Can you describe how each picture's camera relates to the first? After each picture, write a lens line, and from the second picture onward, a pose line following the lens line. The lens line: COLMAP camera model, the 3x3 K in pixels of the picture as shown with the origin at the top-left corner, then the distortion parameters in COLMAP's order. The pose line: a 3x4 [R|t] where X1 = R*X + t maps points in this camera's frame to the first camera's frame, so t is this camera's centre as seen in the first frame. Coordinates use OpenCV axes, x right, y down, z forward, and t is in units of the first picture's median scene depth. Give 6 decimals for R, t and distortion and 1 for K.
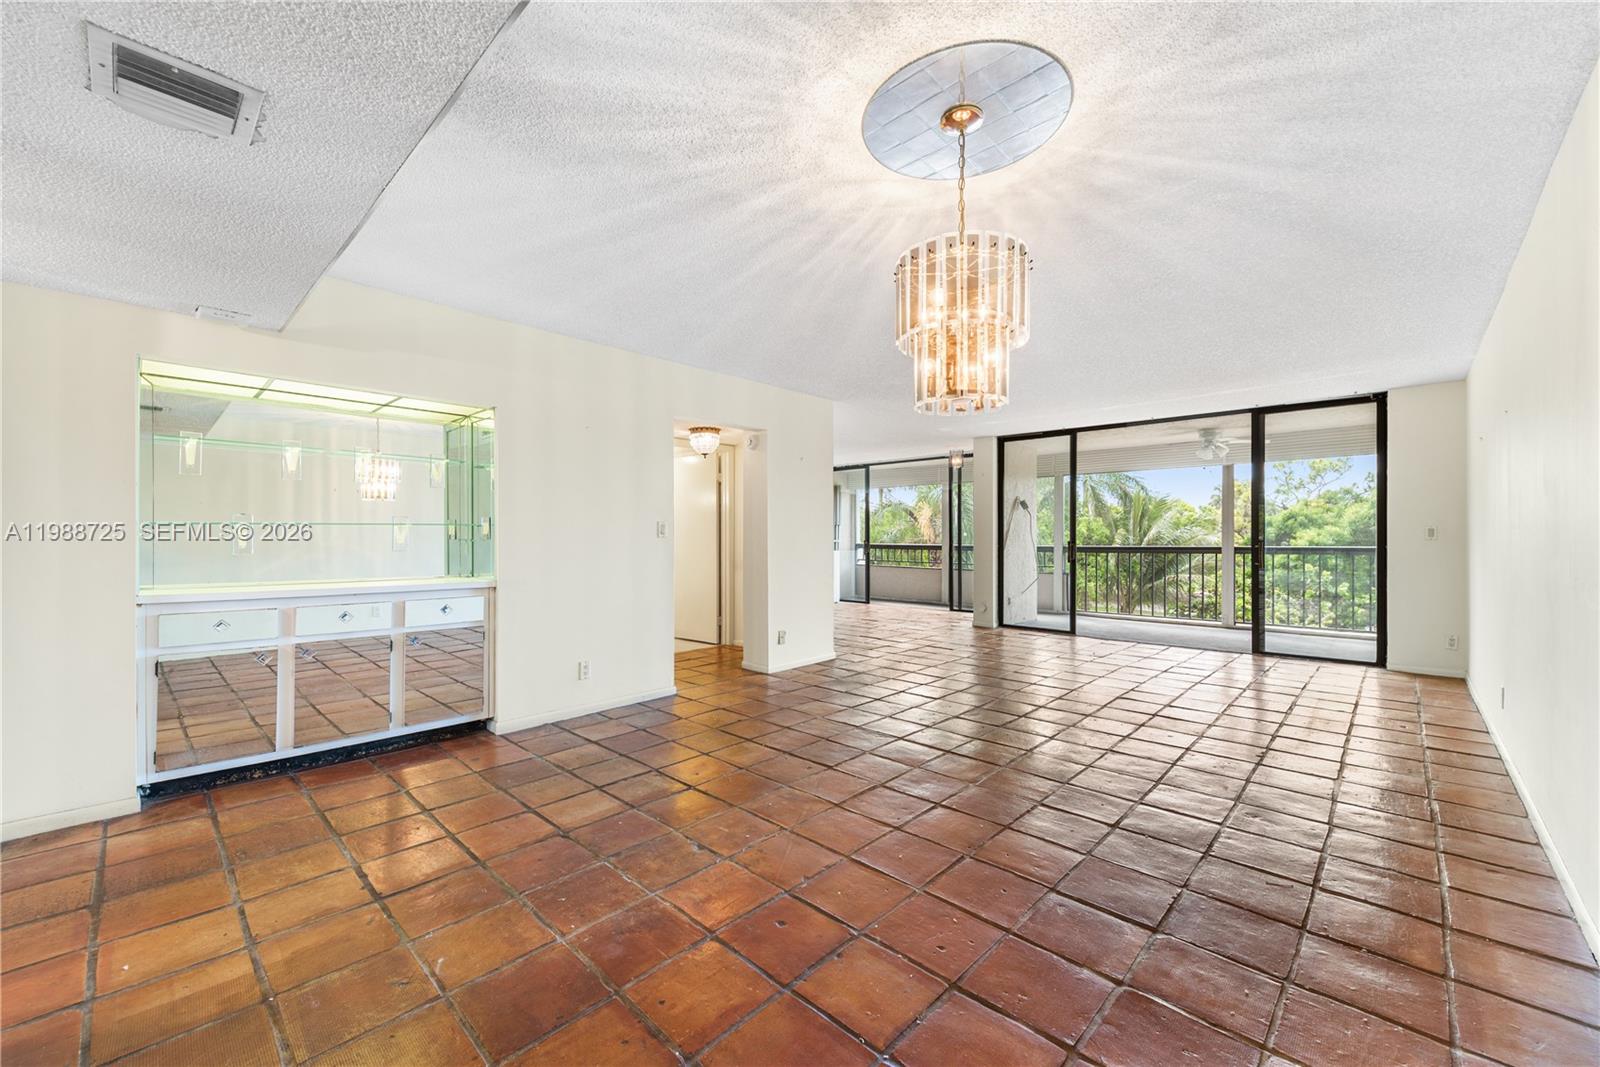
lens RADIAL K [[628.3, 0, 775.5], [0, 628.3, 536.0], [0, 0, 1]] dist [0.000456, 0.000062]
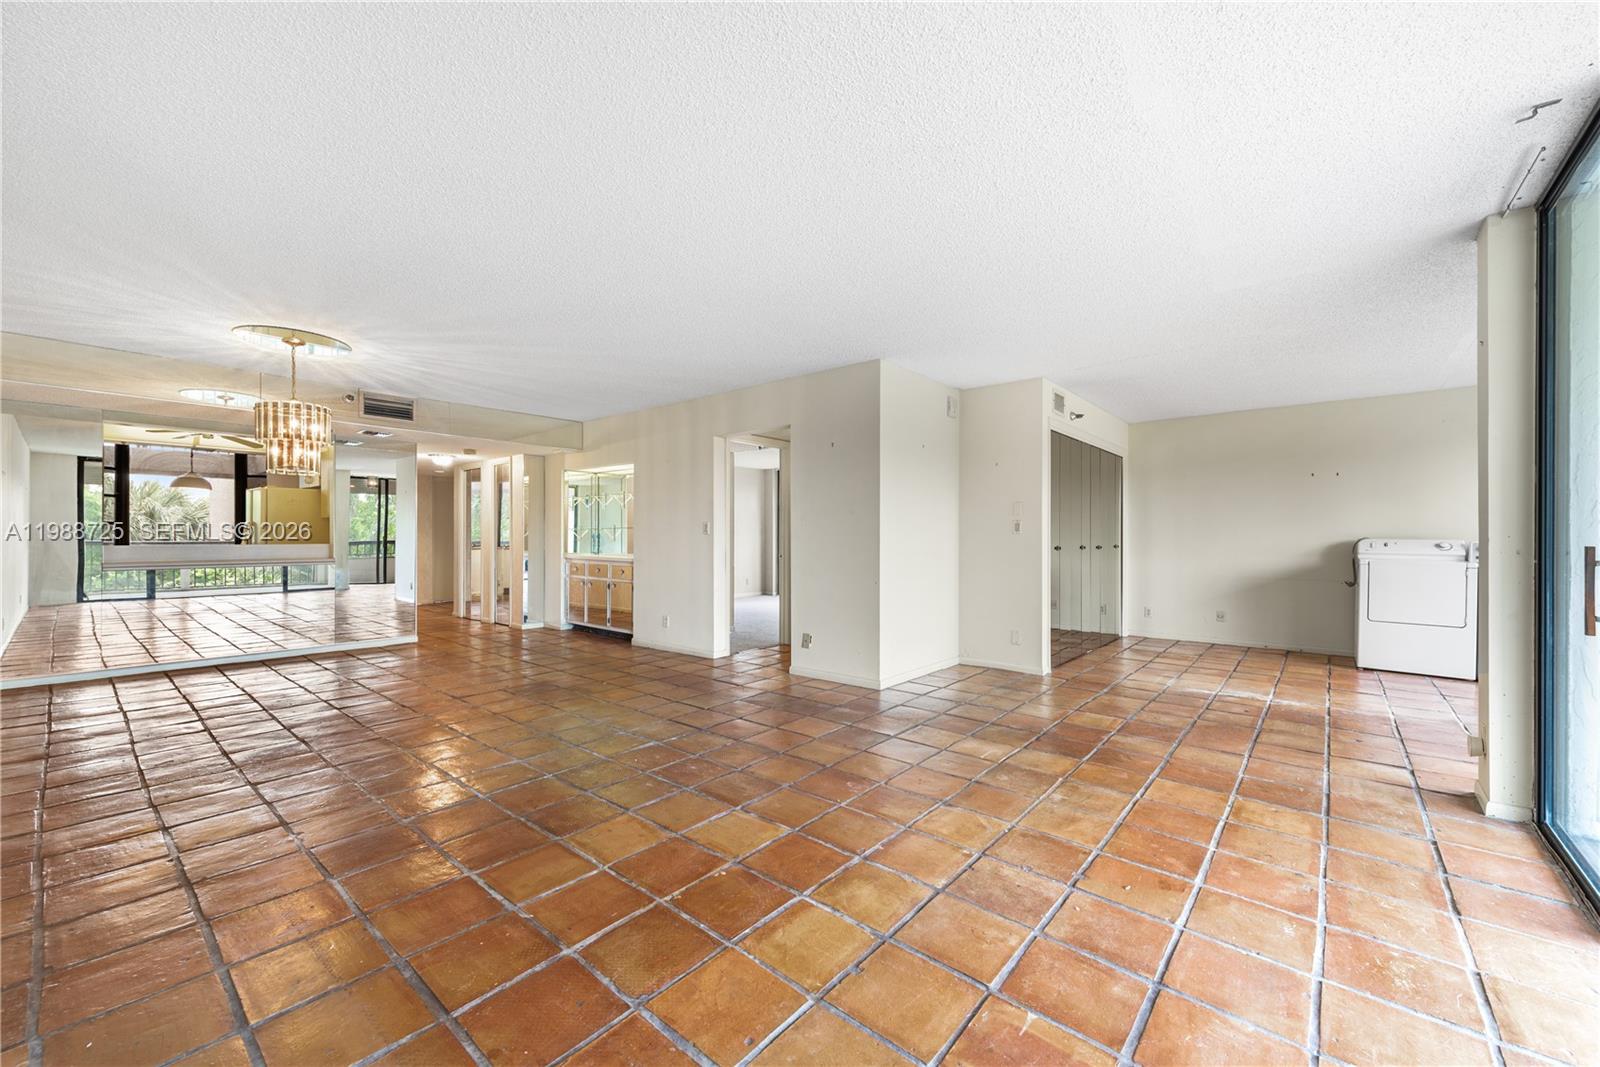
lens RADIAL K [[638.3, 0, 850.0], [0, 638.3, 532.5], [0, 0, 1]] dist [0.000181, 0.000081]
pose [[0.108350, 0.001025, -0.994112, 0.932490], [0.002684, 0.999996, 0.001323, -0.002037], [0.994109, -0.002812, 0.108346, 0.923853]]
